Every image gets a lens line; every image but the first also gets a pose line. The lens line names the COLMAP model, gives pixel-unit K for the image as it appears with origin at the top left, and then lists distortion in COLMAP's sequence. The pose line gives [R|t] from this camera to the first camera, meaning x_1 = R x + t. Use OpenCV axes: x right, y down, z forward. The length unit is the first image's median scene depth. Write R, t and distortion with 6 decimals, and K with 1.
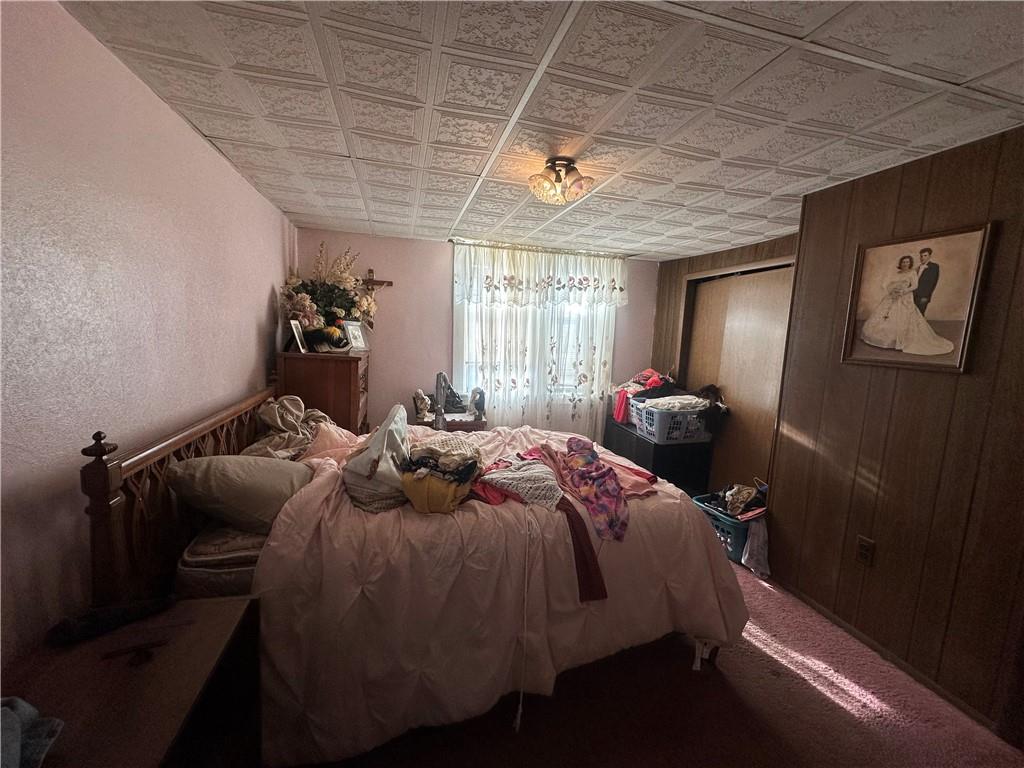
lens RADIAL K [[407.5, 0, 509.5], [0, 407.5, 385.4], [0, 0, 1]] dist [-0.001161, 0.000040]
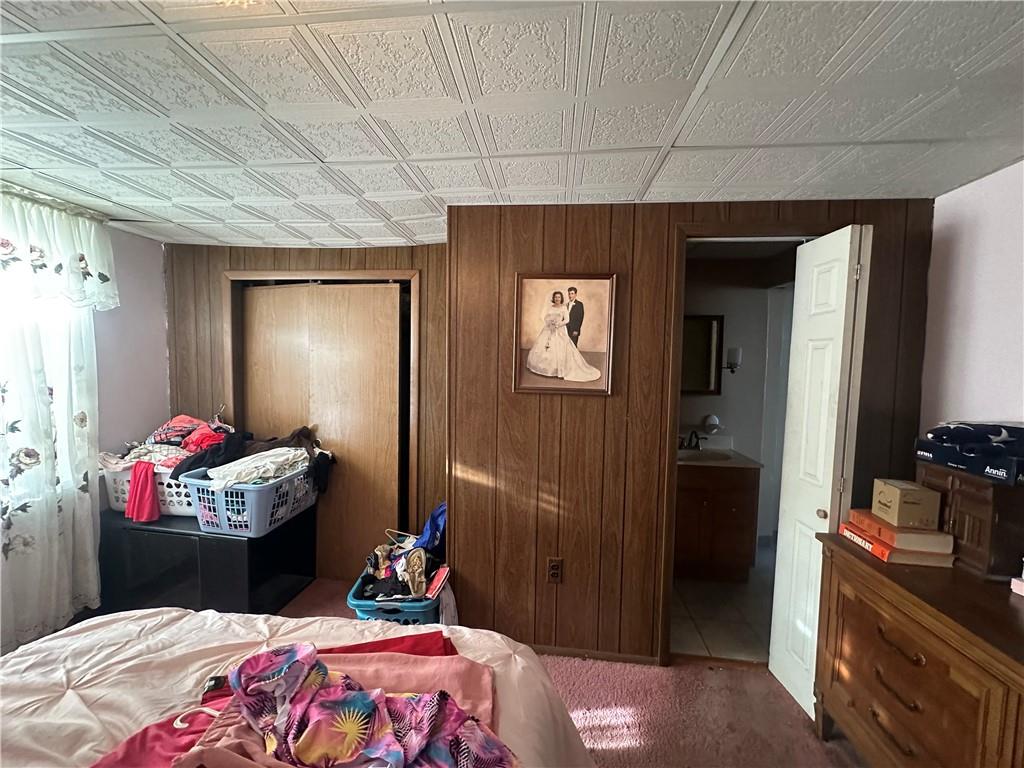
lens RADIAL K [[407.5, 0, 511.2], [0, 407.5, 386.6], [0, 0, 1]] dist [-0.001161, 0.000040]
pose [[0.358429, -0.092291, 0.928984, -0.078755], [0.116304, 0.991763, 0.053655, -0.109308], [-0.926284, 0.088813, 0.366210, 0.579766]]
